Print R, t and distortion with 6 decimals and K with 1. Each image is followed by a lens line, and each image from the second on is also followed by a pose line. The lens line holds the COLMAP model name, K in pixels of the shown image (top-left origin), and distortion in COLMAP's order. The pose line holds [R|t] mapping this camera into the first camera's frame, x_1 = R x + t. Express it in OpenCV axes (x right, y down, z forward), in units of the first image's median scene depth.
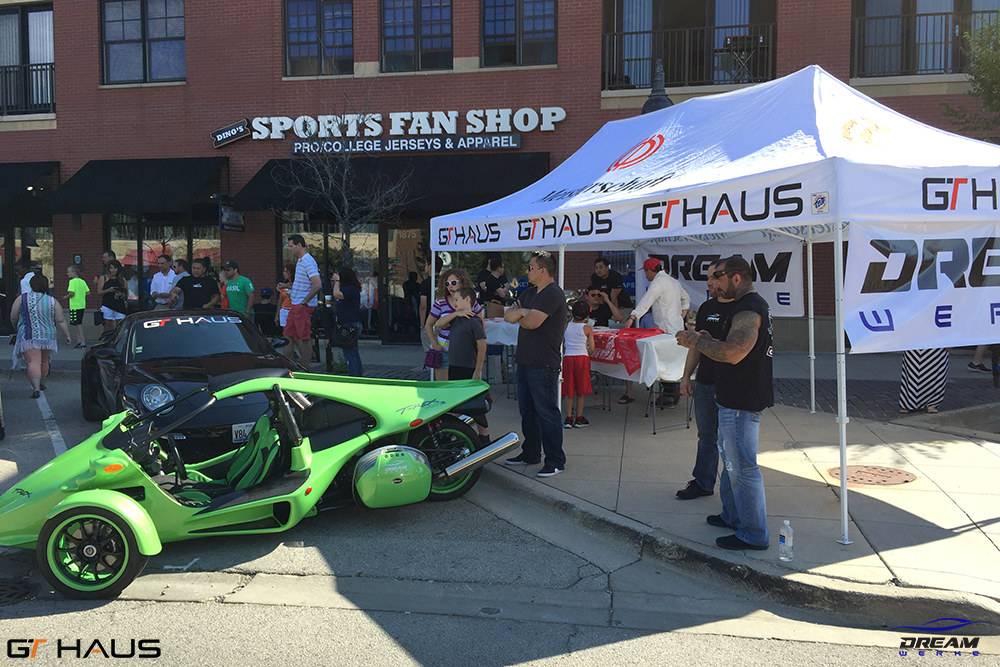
lens RADIAL K [[858.4, 0, 503.1], [0, 858.4, 323.1], [0, 0, 1]] dist [0.083148, -0.106309]
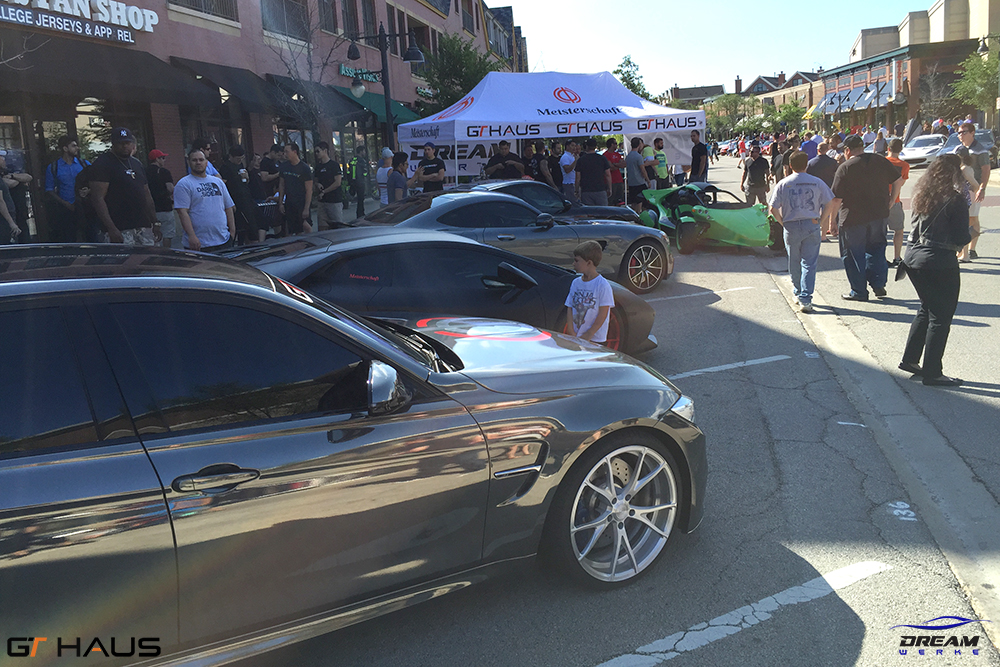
lens RADIAL K [[858.4, 0, 506.3], [0, 858.4, 278.2], [0, 0, 1]] dist [0.083148, -0.106309]
pose [[-0.006102, -0.145753, 0.989302, -1.023705], [0.101075, 0.984164, 0.145619, -0.036006], [-0.994860, 0.100883, 0.008727, 0.569206]]
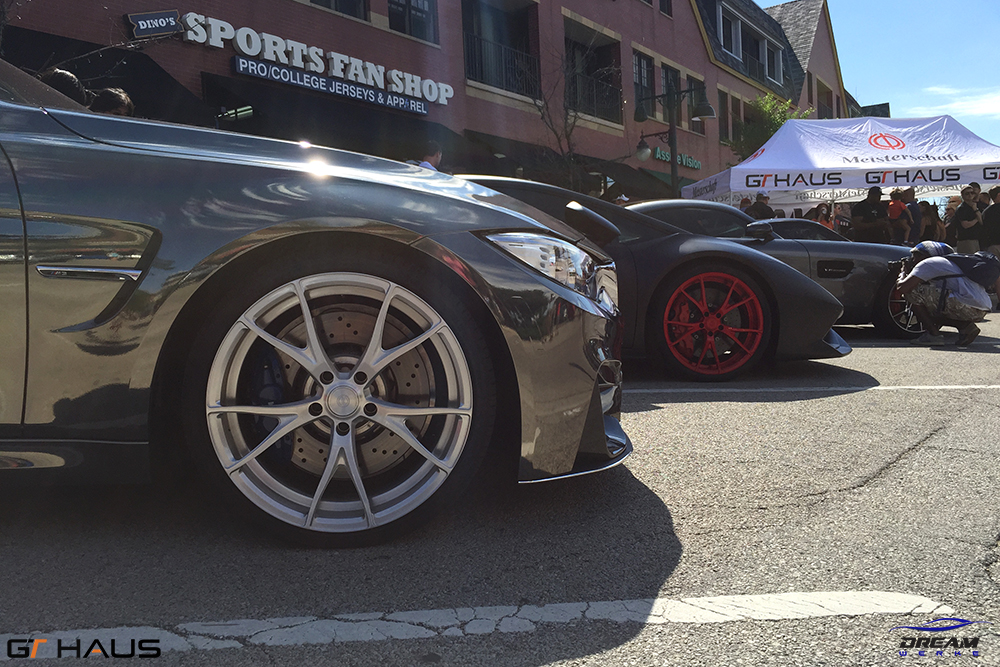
lens RADIAL K [[858.4, 0, 502.8], [0, 858.4, 334.6], [0, 0, 1]] dist [0.083148, -0.106309]
pose [[0.406871, -0.060240, 0.911497, -0.915561], [0.084075, 0.996058, 0.028299, 0.043853], [-0.909609, 0.065120, 0.410331, 0.483498]]
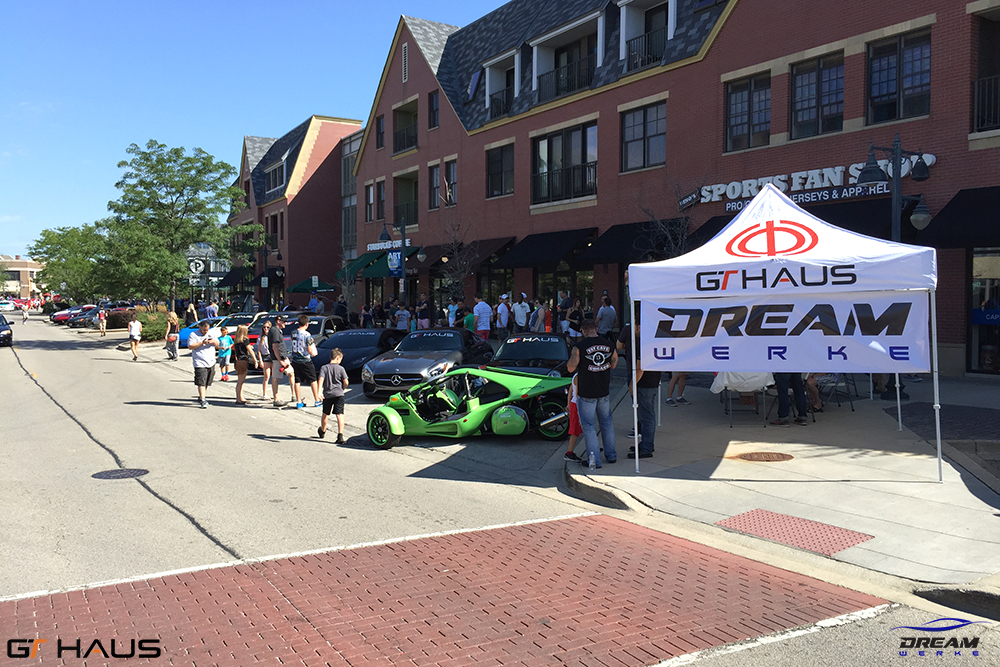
lens RADIAL K [[858.4, 0, 500.8], [0, 858.4, 330.7], [0, 0, 1]] dist [0.083148, -0.106309]
pose [[0.705888, 0.023929, -0.707919, 0.456358], [-0.028206, 0.999586, 0.005663, -0.015730], [0.707762, 0.015970, 0.706271, -0.157288]]
